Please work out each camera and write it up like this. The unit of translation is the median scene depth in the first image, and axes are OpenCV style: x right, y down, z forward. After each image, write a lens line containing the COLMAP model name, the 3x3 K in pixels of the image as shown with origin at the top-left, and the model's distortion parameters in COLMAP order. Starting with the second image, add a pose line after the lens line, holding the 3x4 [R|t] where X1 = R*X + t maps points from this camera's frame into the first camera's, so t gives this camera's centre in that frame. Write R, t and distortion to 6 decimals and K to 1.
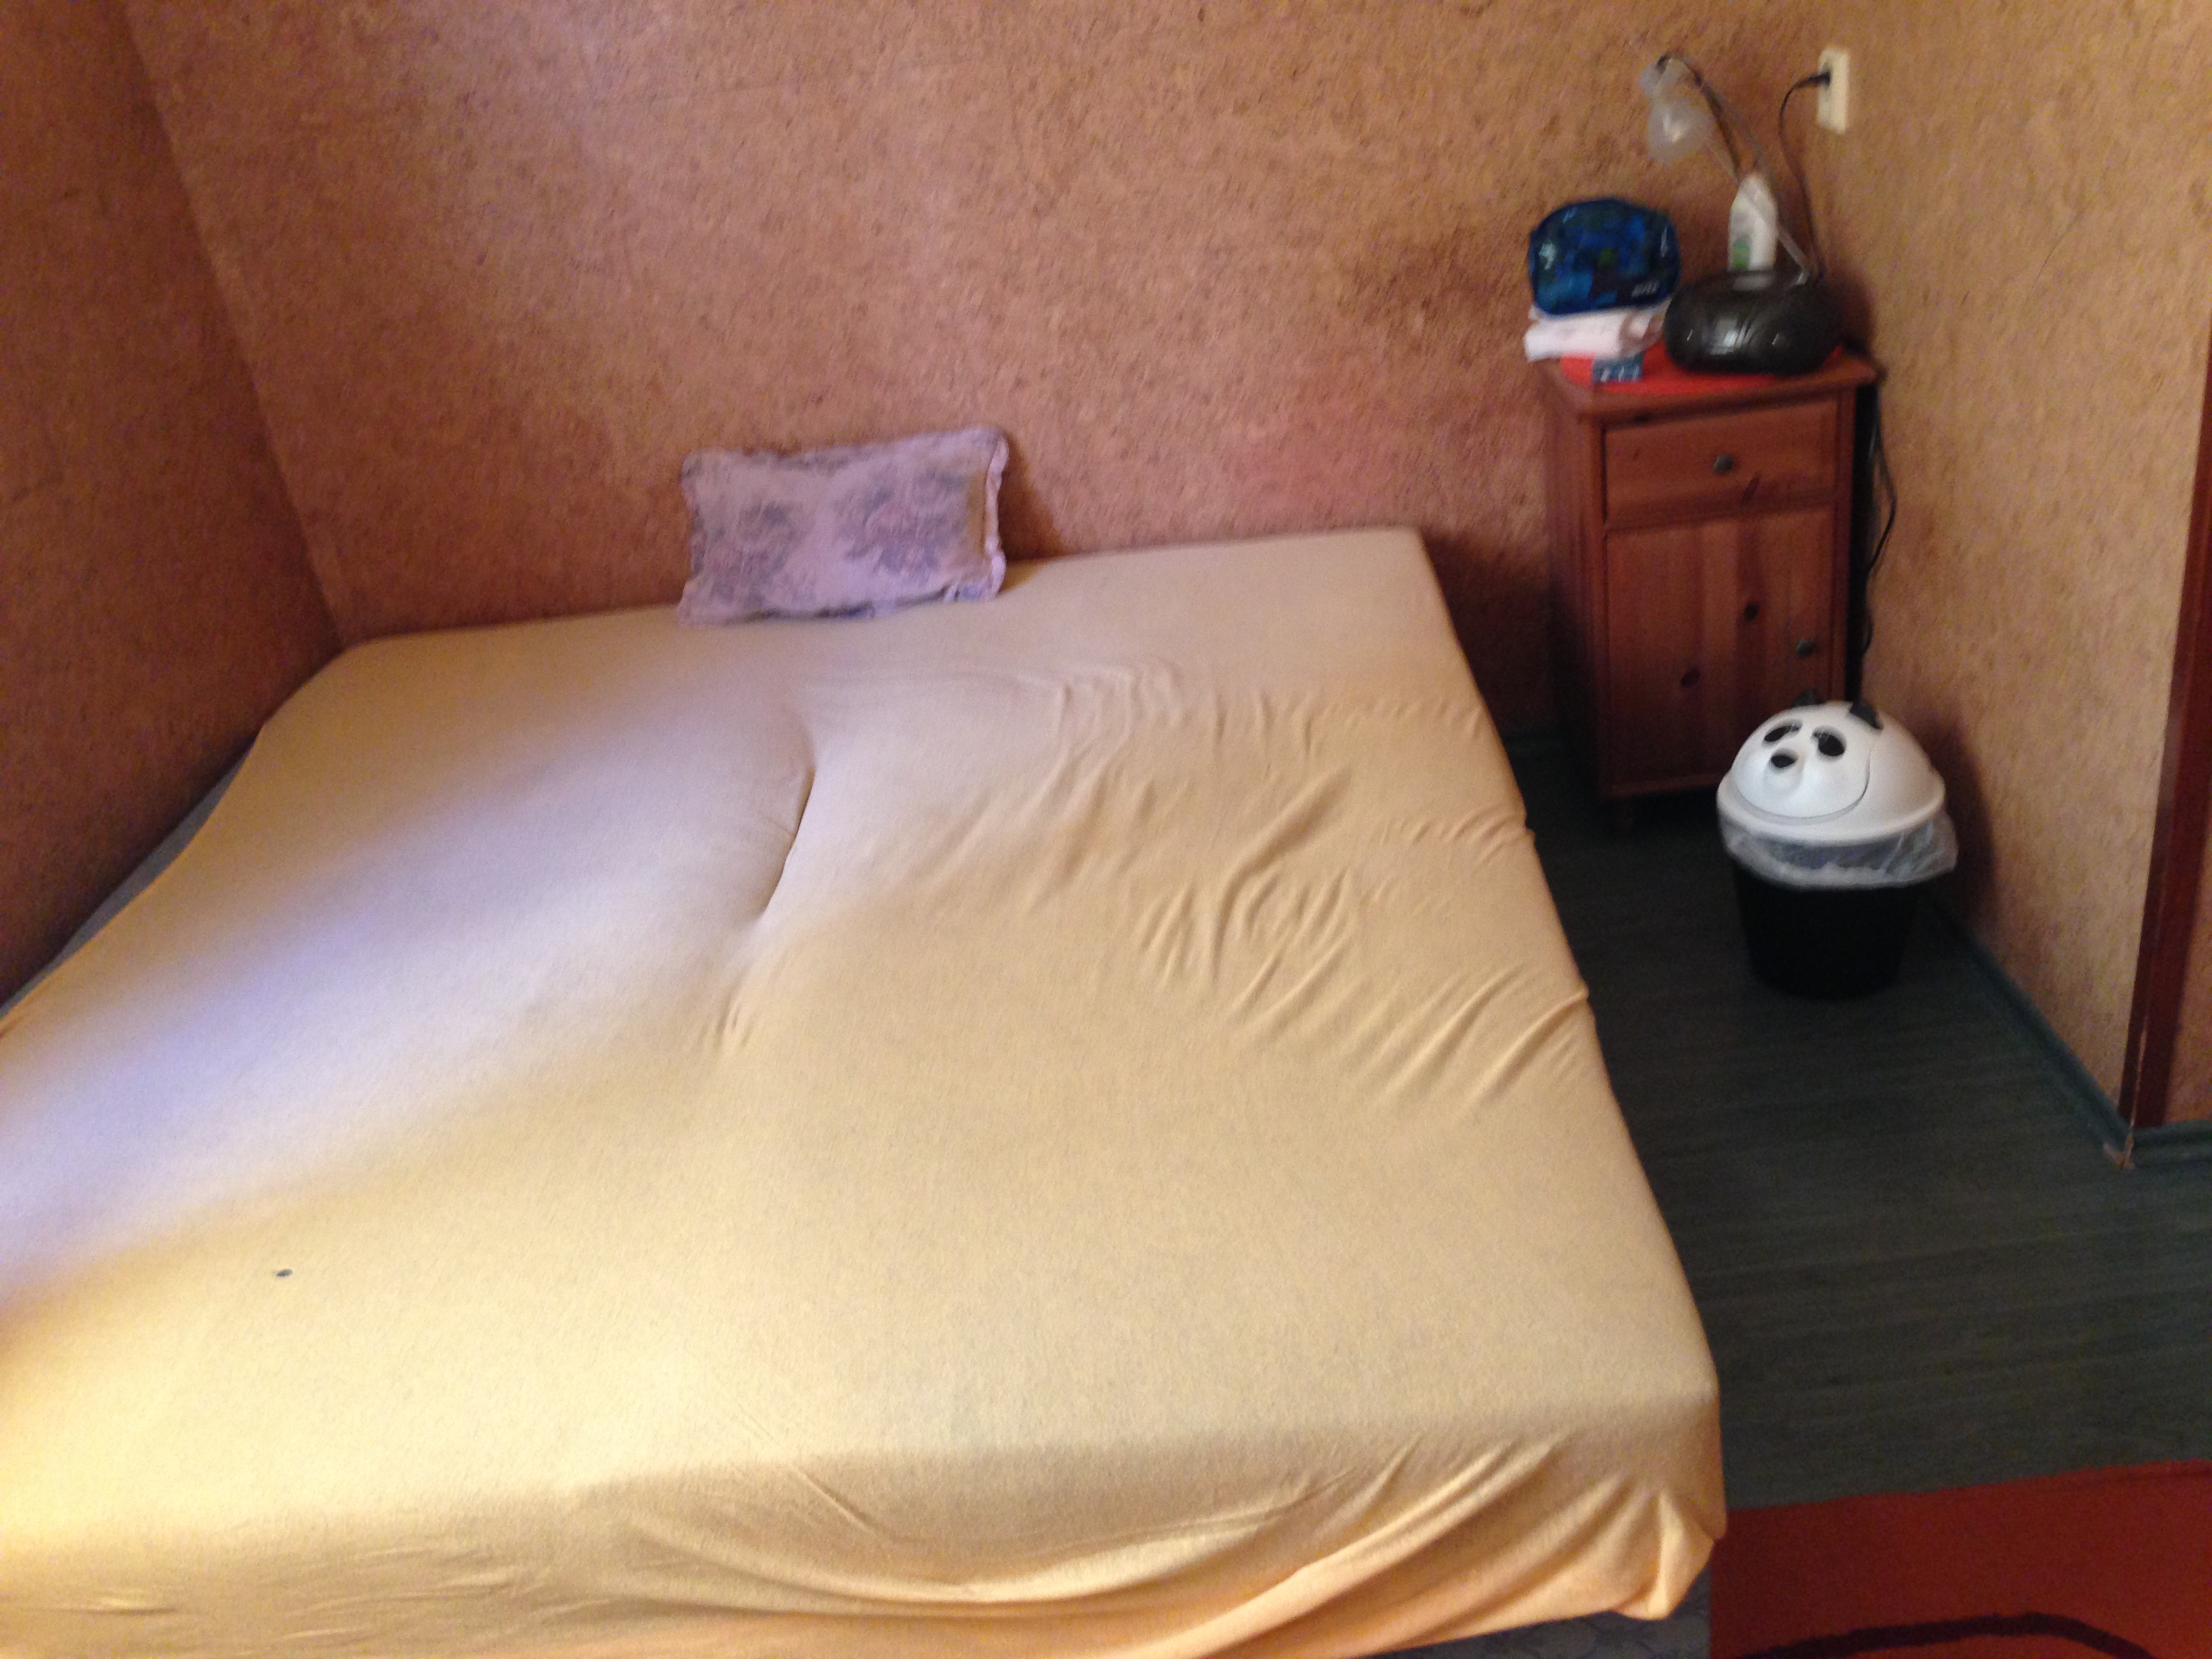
lens RADIAL K [[2075.6, 0, 1111.9], [0, 2075.6, 837.0], [0, 0, 1]] dist [0.066966, 0.000000]
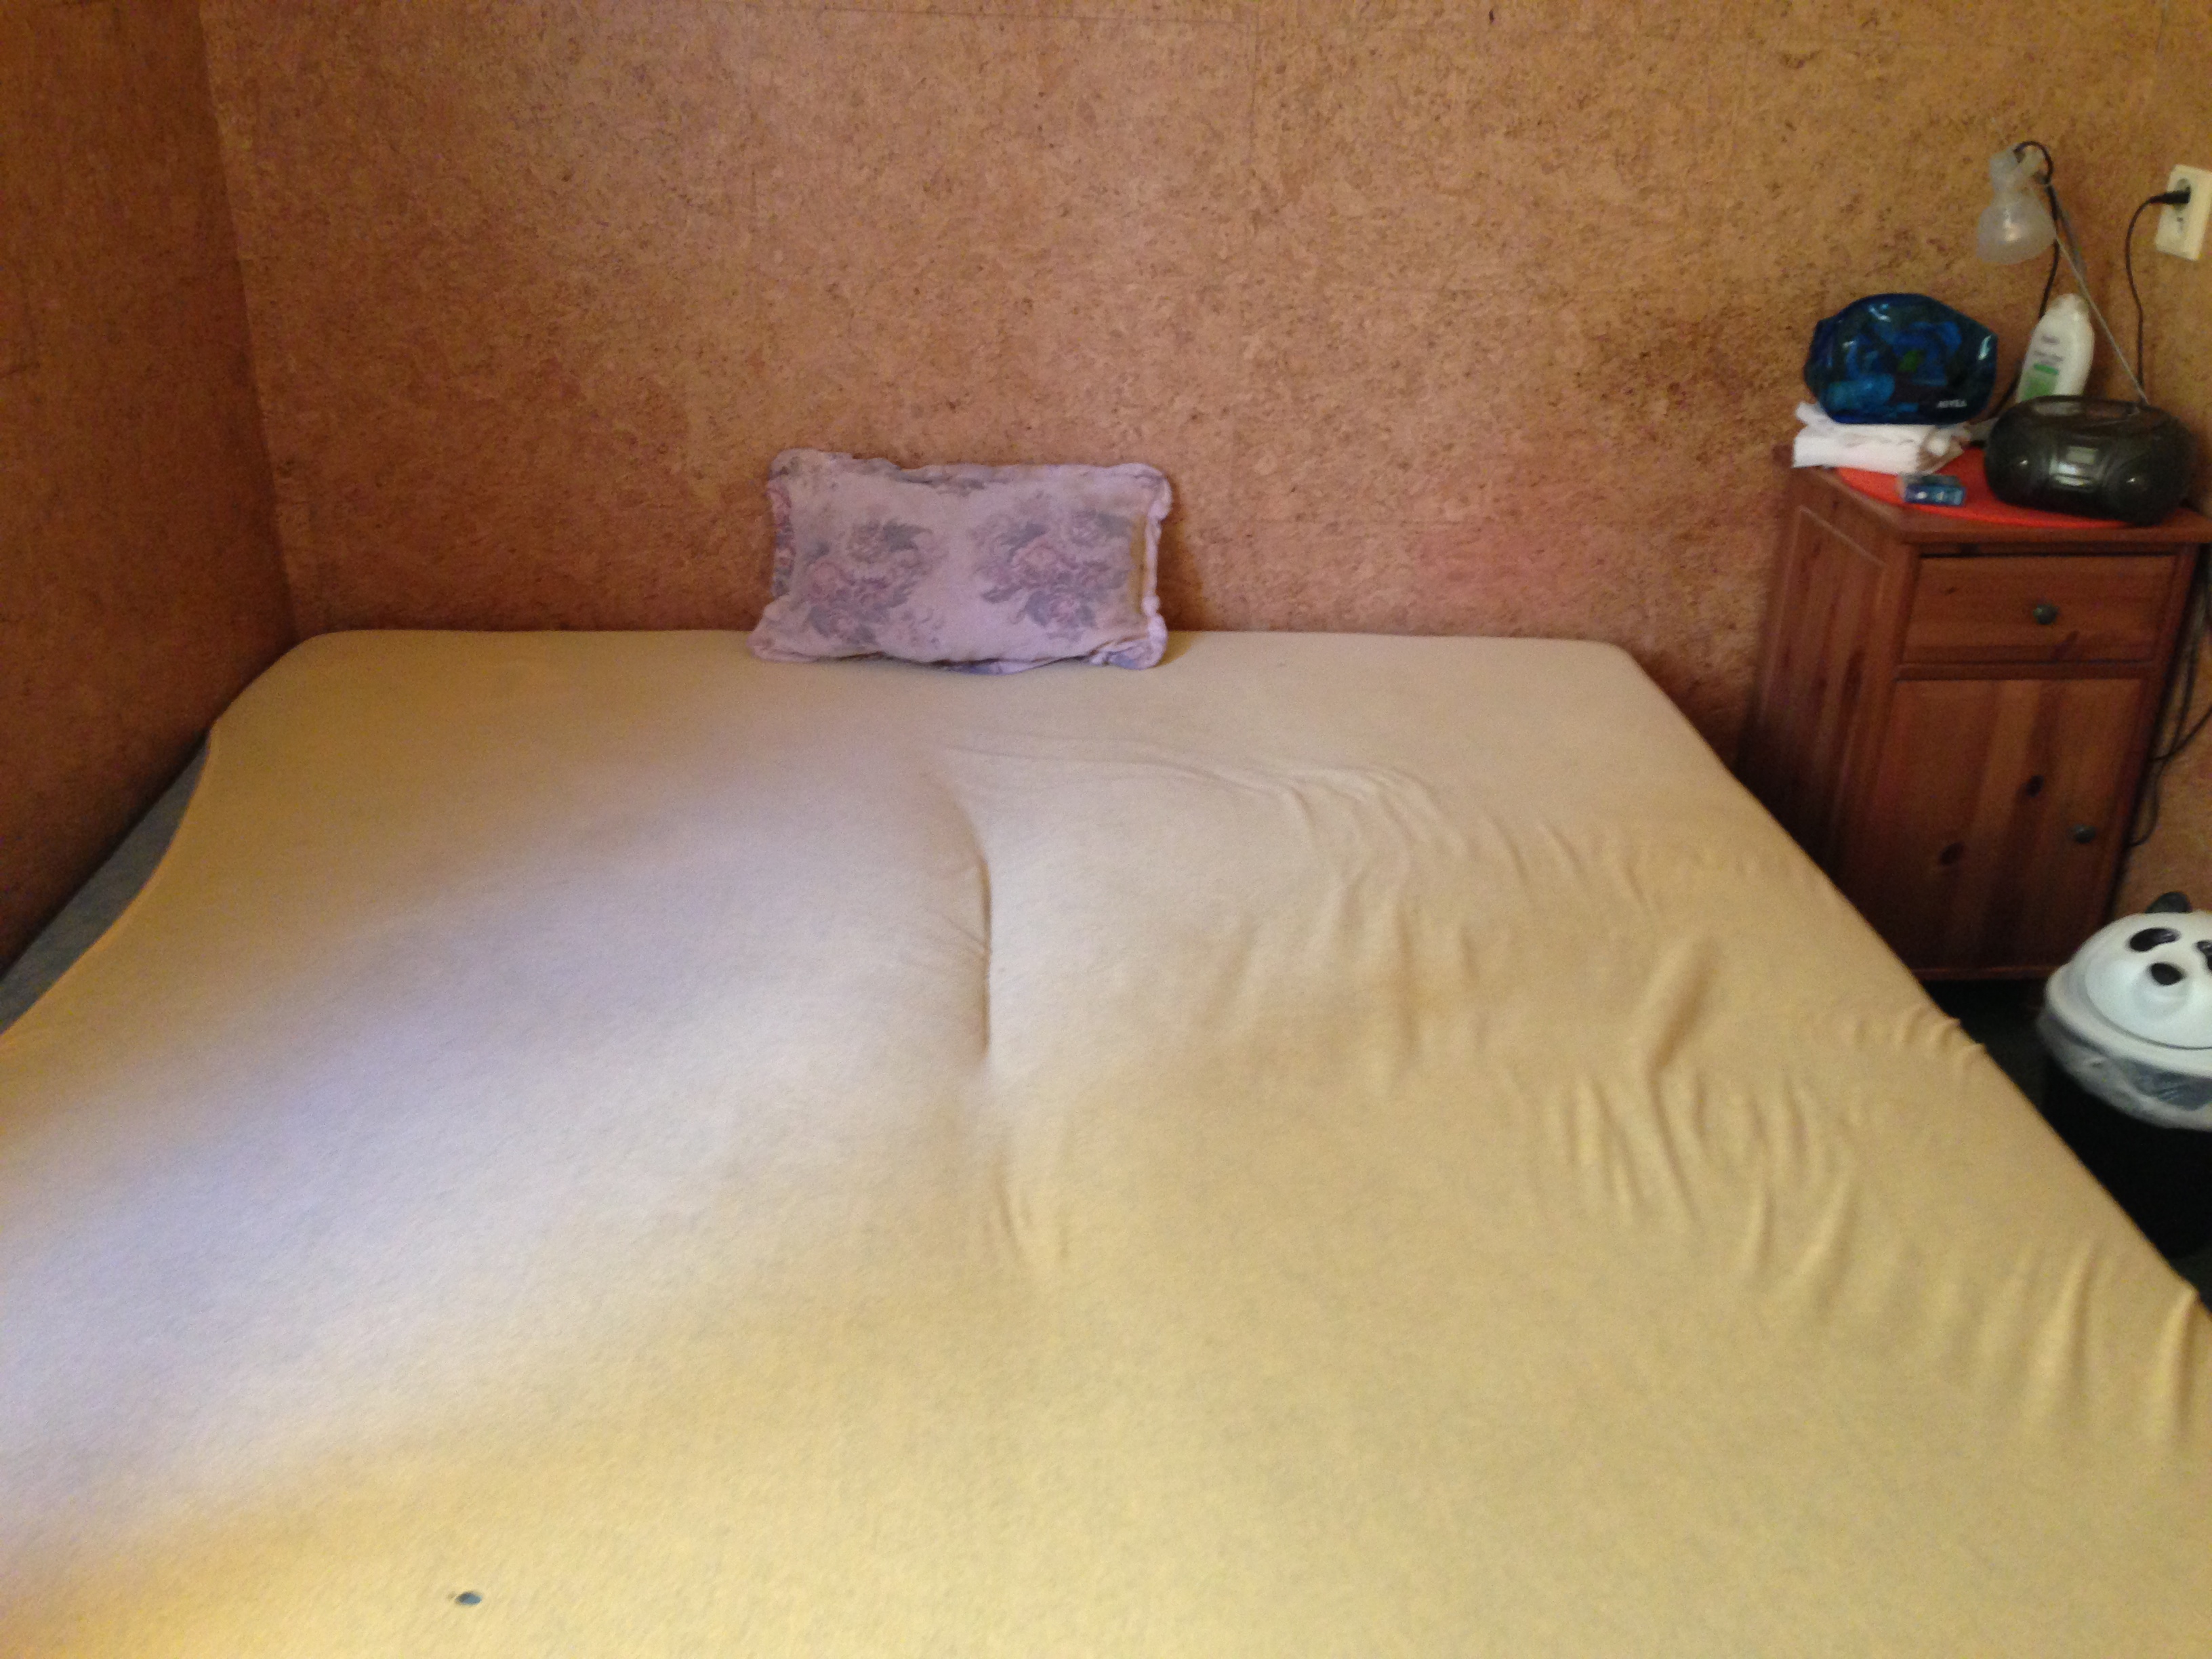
lens RADIAL K [[2075.6, 0, 1100.7], [0, 2075.6, 822.1], [0, 0, 1]] dist [0.066966, 0.000000]
pose [[0.984096, 0.105355, 0.143023, -0.193027], [-0.098453, 0.993647, -0.054528, -0.007650], [-0.147860, 0.039580, 0.988216, 0.195142]]
